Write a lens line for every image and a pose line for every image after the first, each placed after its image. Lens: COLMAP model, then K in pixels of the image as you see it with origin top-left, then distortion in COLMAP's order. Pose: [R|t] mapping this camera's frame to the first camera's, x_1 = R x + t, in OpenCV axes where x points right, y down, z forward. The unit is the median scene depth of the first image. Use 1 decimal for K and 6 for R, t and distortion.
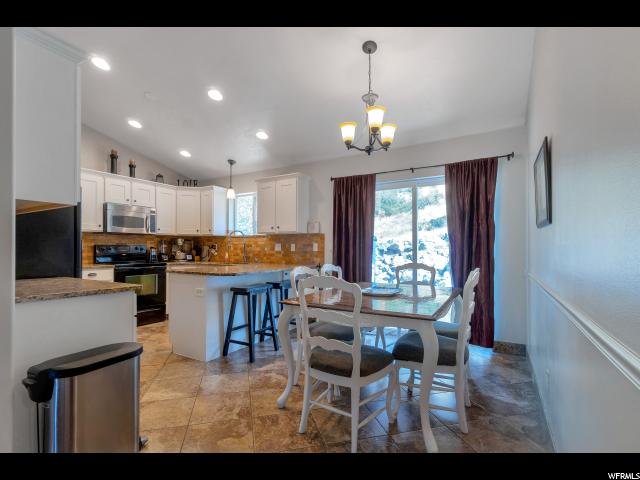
lens RADIAL K [[352.7, 0, 319.4], [0, 352.7, 250.3], [0, 0, 1]] dist [-0.001469, -0.000349]
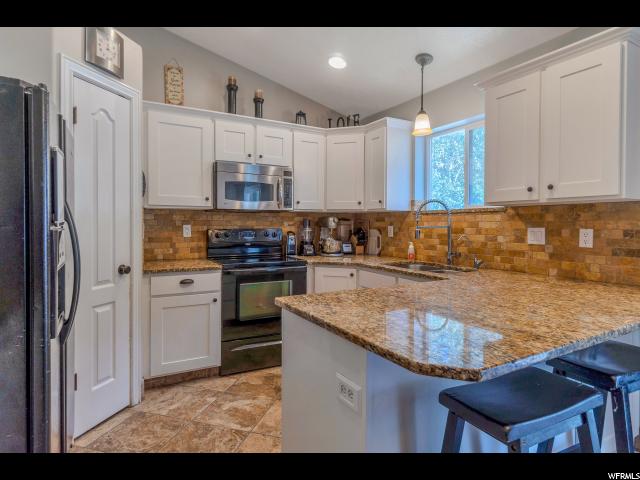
lens RADIAL K [[367.1, 0, 320.0], [0, 367.1, 240.0], [0, 0, 1]] dist [-0.003773, -0.000975]
pose [[0.892739, 0.015784, -0.450298, -0.140031], [0.003259, 0.999134, 0.041484, -0.021453], [0.450562, -0.038502, 0.891914, 0.457132]]
